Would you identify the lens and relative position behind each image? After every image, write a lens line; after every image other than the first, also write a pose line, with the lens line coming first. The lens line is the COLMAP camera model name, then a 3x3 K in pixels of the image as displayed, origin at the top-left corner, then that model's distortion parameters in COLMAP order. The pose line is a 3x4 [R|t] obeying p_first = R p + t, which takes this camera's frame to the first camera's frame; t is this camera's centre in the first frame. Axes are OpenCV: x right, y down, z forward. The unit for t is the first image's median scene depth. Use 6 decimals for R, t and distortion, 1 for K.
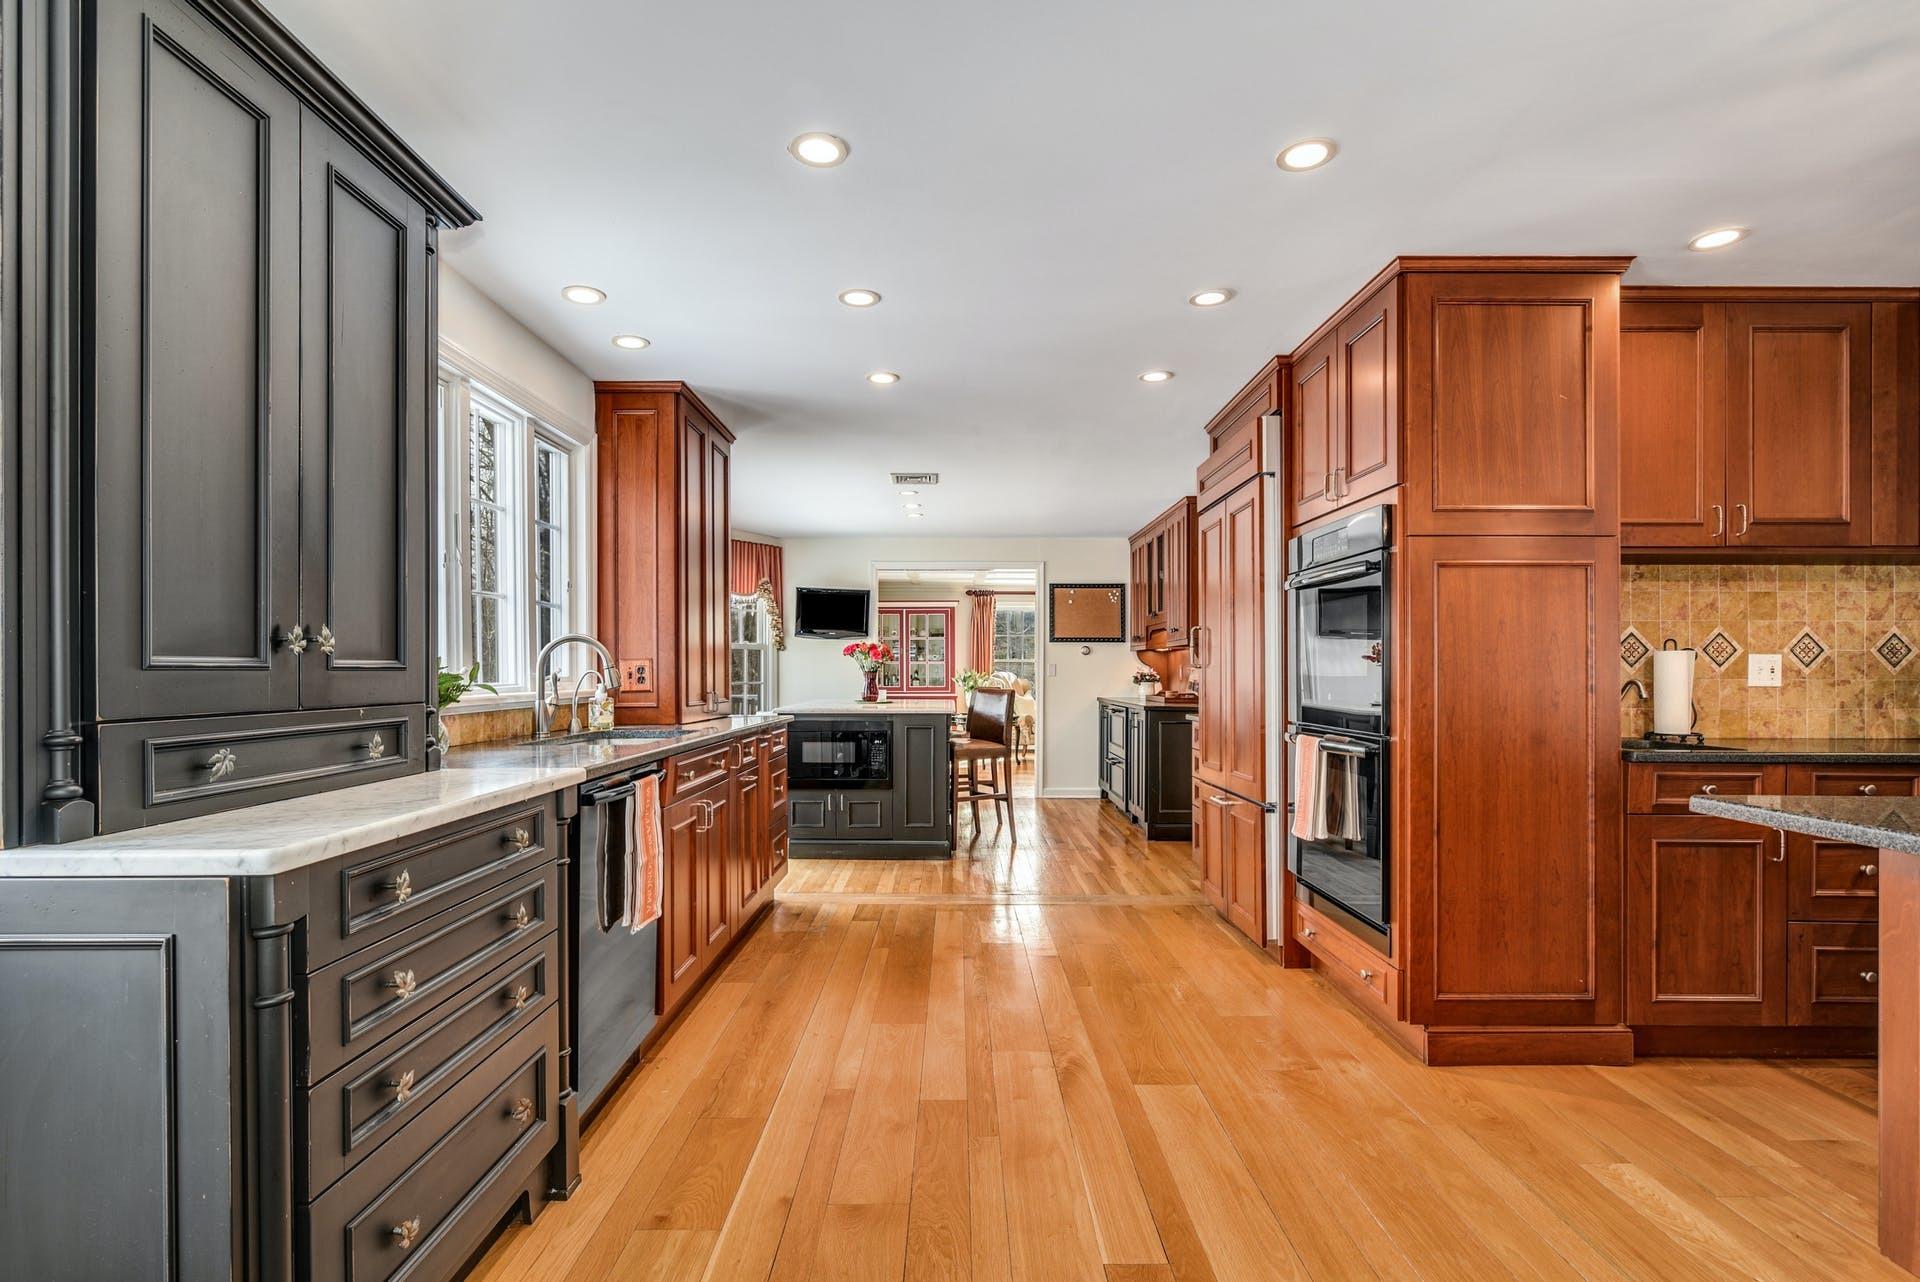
lens RADIAL K [[919.1, 0, 956.4], [0, 919.1, 676.3], [0, 0, 1]] dist [-0.000877, 0.000507]
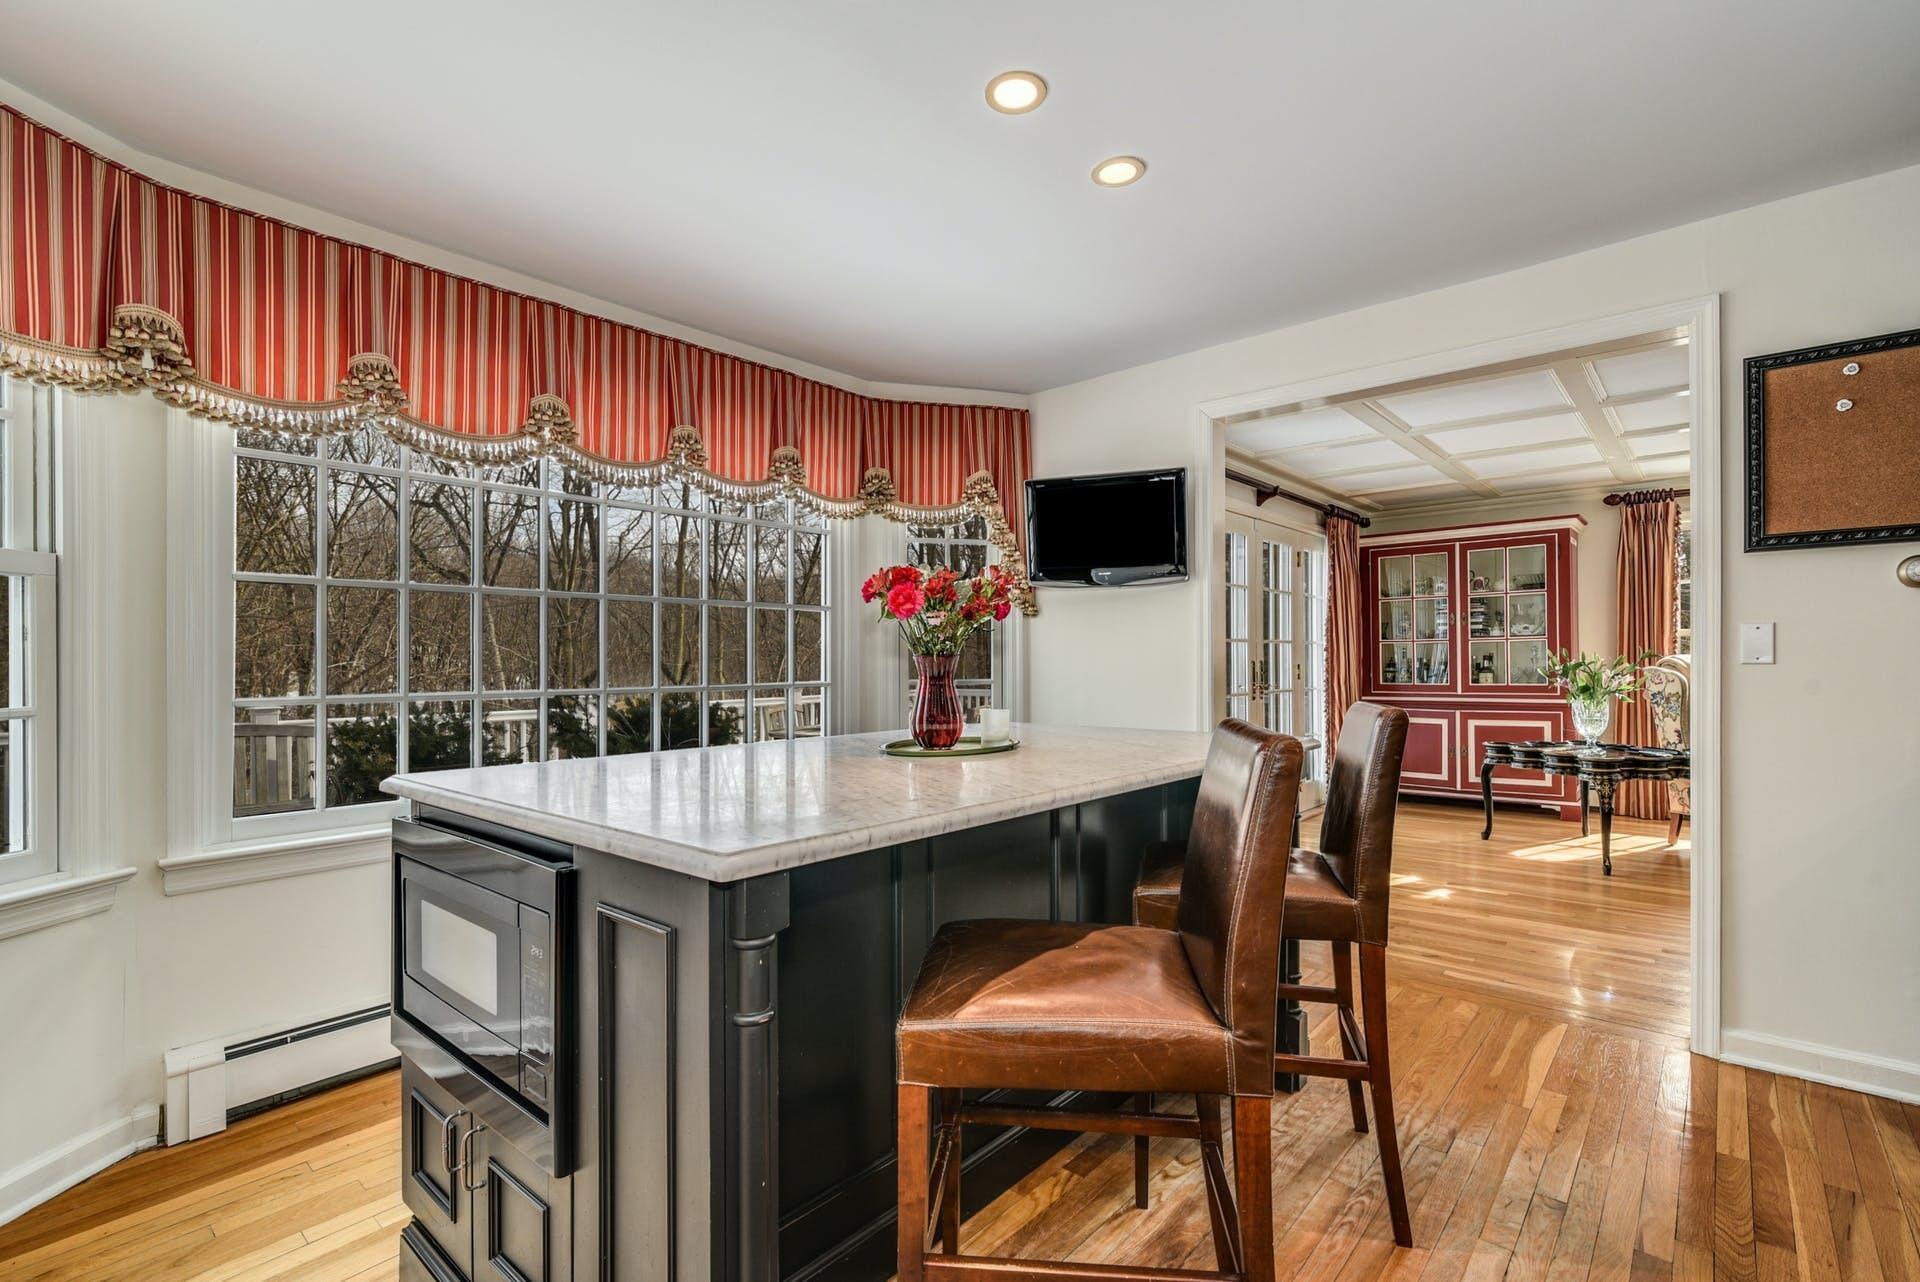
lens RADIAL K [[884.4, 0, 954.7], [0, 884.4, 670.2], [0, 0, 1]] dist [-0.004280, 0.000213]
pose [[0.749470, -0.002586, -0.662034, 0.280558], [0.005390, 0.999983, 0.002196, 0.000220], [0.662017, -0.005214, 0.749471, 1.730534]]
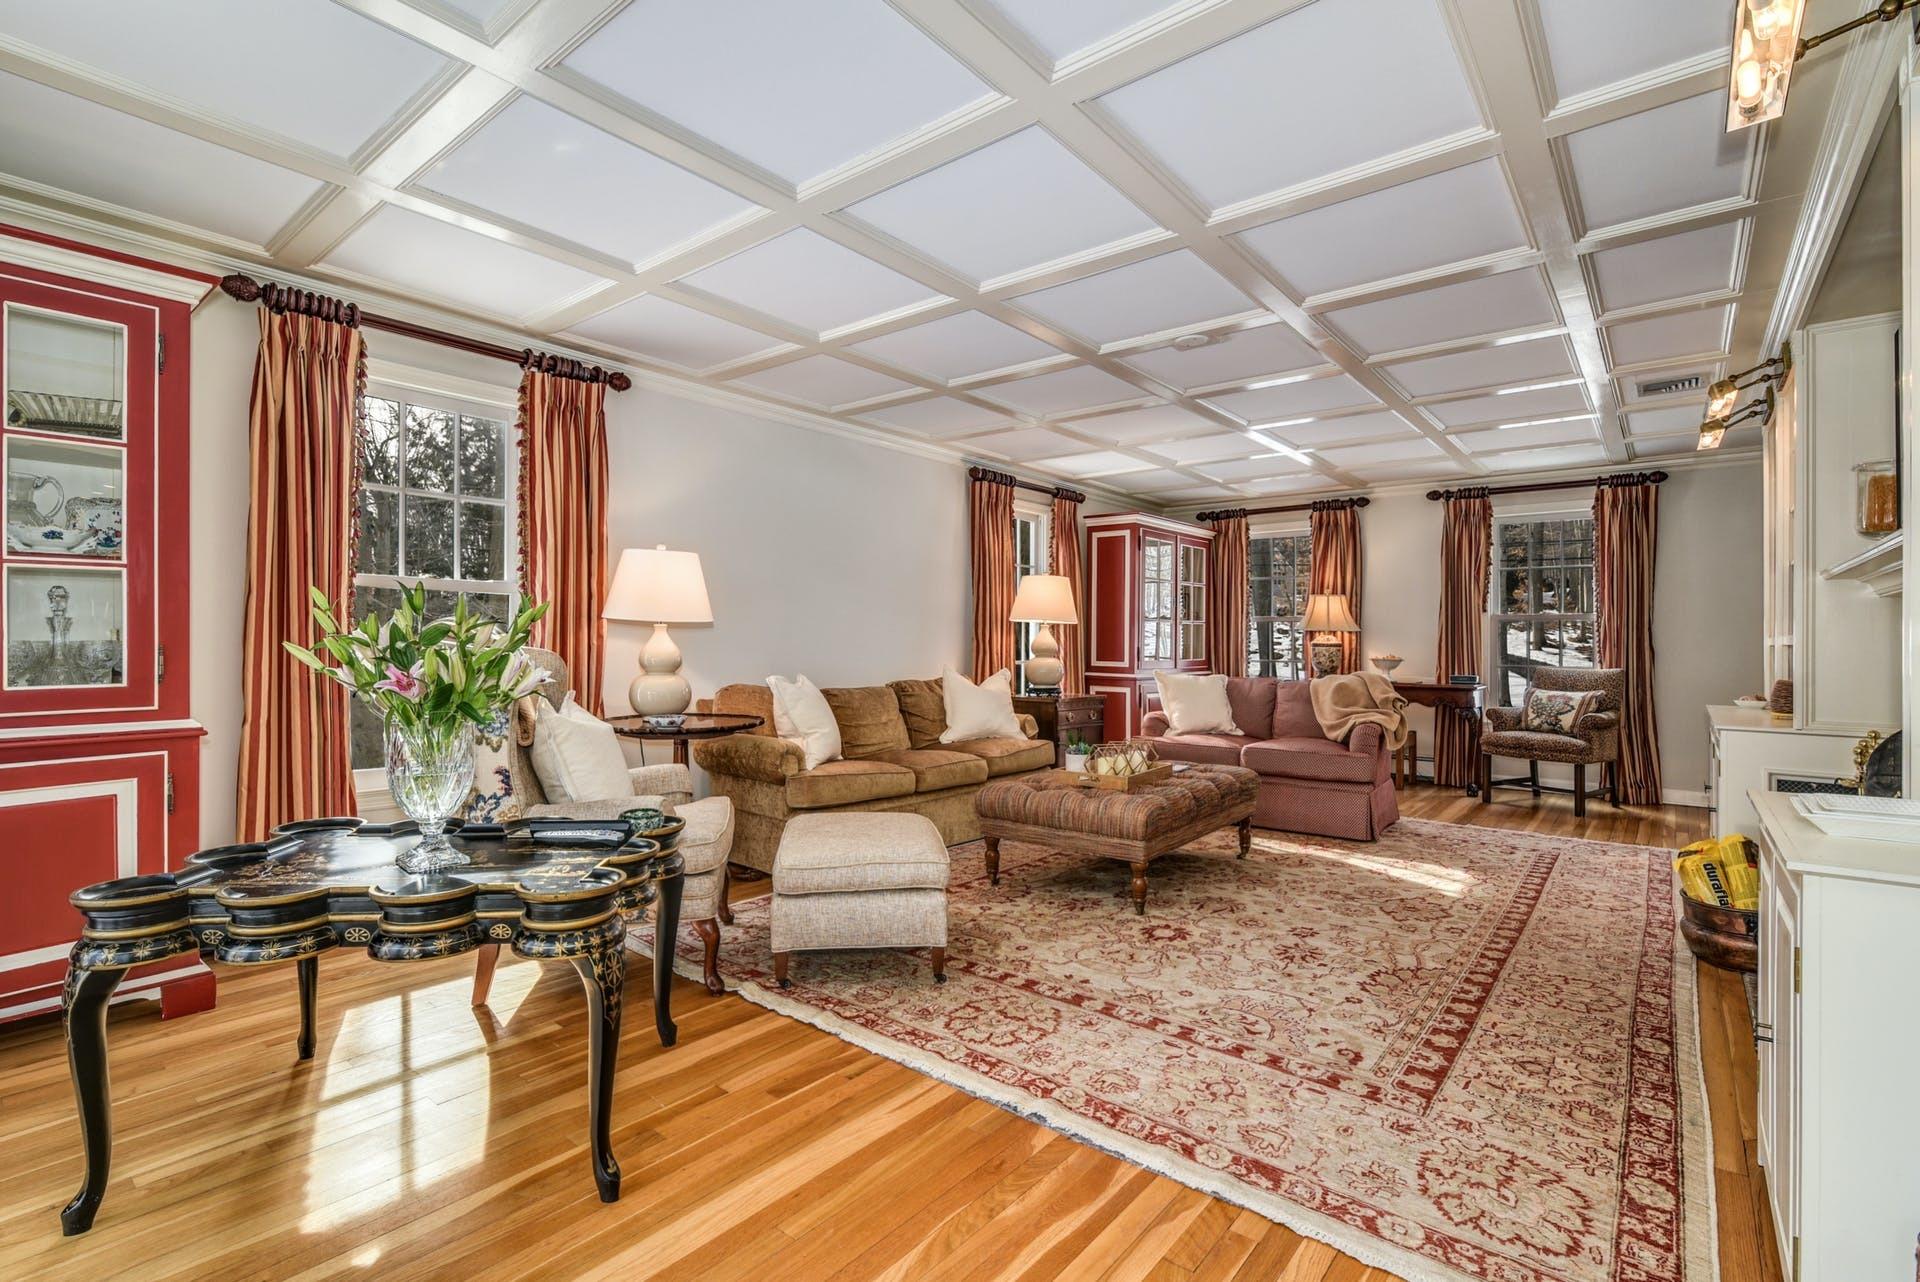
lens RADIAL K [[876.7, 0, 960.0], [0, 876.7, 641.0], [0, 0, 1]] dist [-0.001045, -0.000440]
pose [[0.636331, 0.002251, 0.771413, -0.181136], [-0.001780, 0.999997, -0.001449, 0.005201], [-0.771414, -0.000451, 0.636333, 3.107743]]
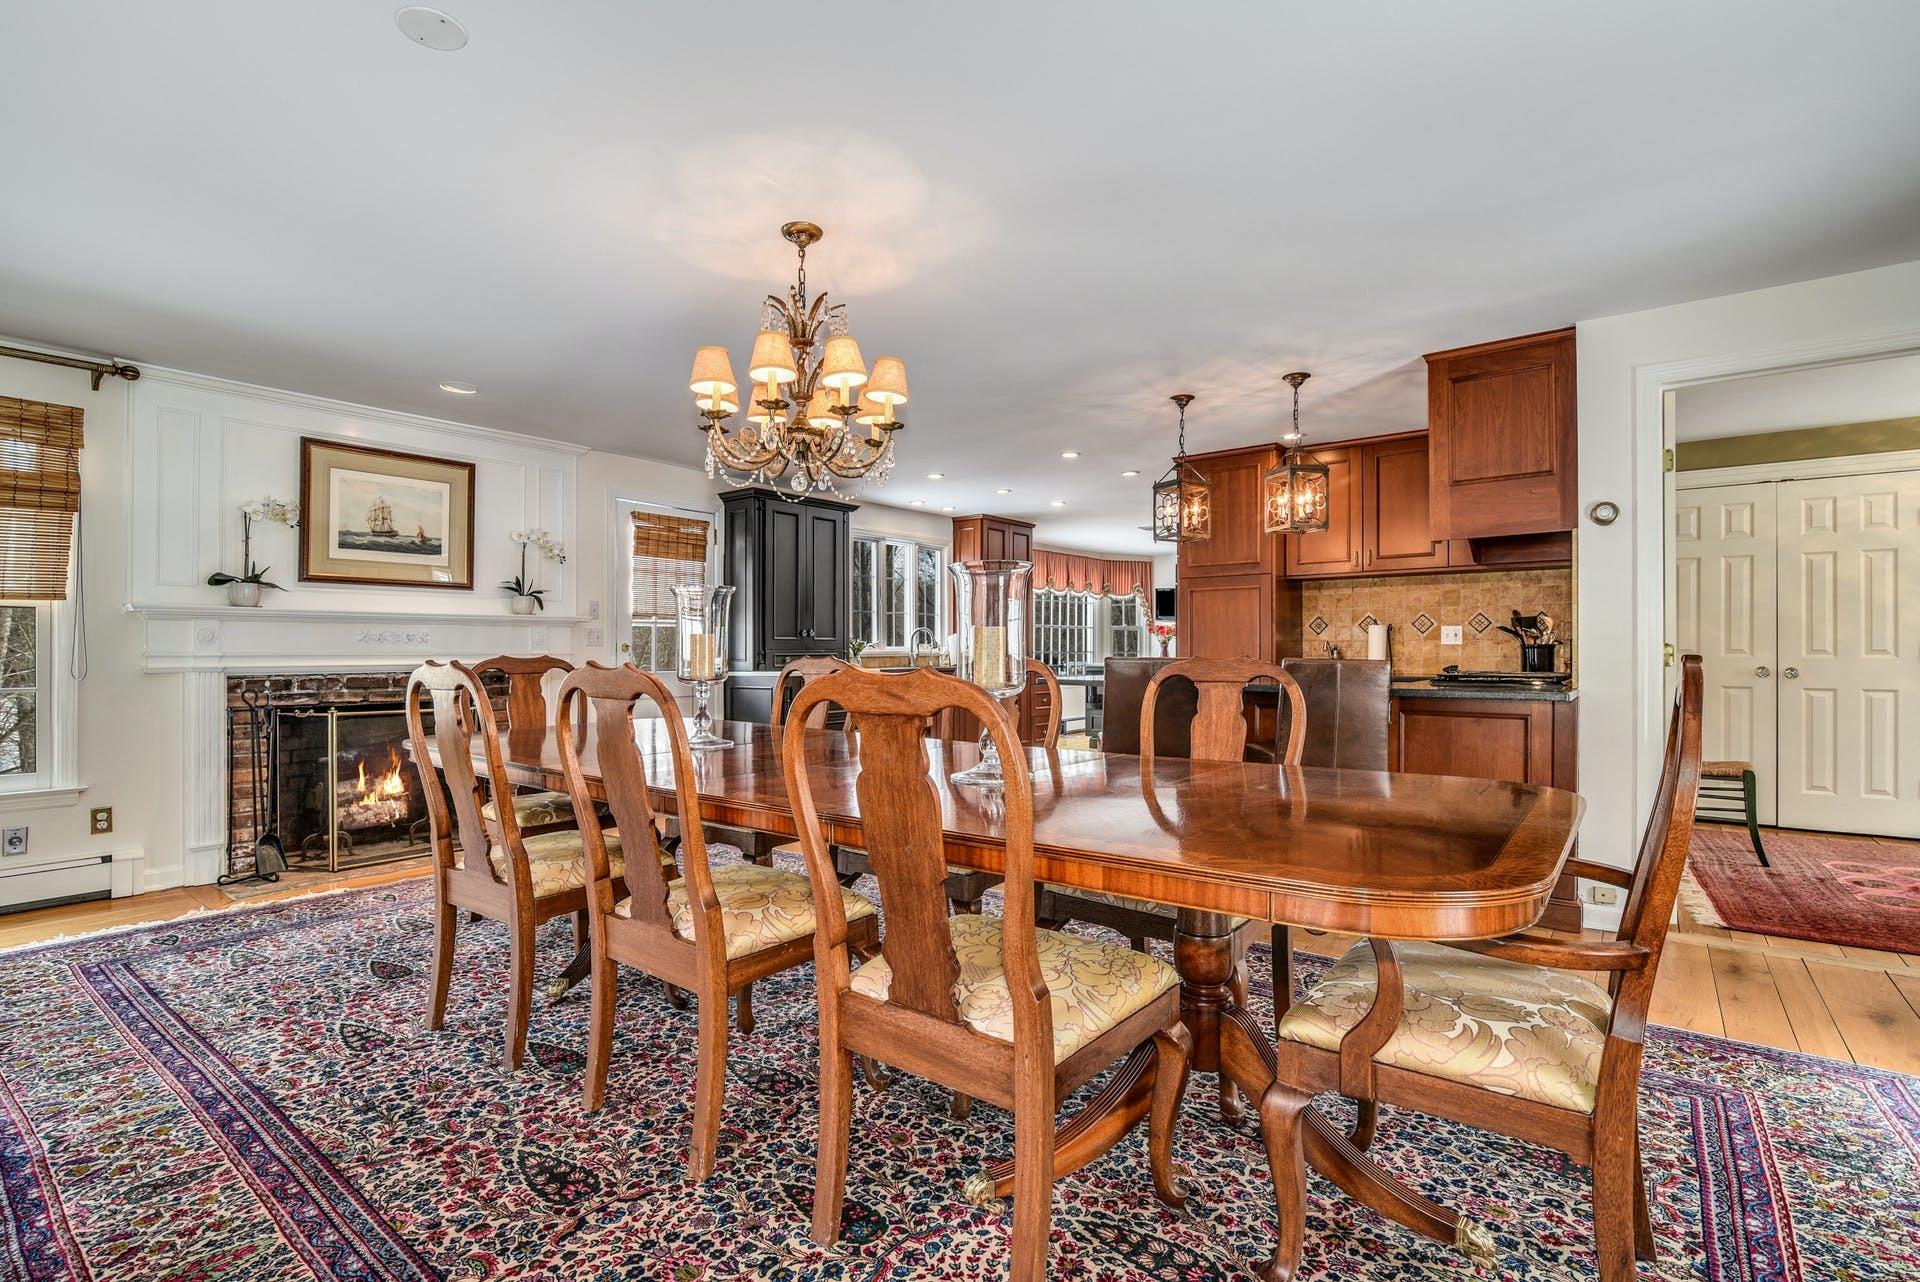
lens RADIAL K [[876.7, 0, 960.0], [0, 876.7, 641.0], [0, 0, 1]] dist [-0.001045, -0.000440]
pose [[0.785558, -0.008531, -0.618730, 1.314419], [-0.000494, 0.999896, -0.014414, 0.032506], [0.618788, 0.011629, 0.785472, -0.979342]]
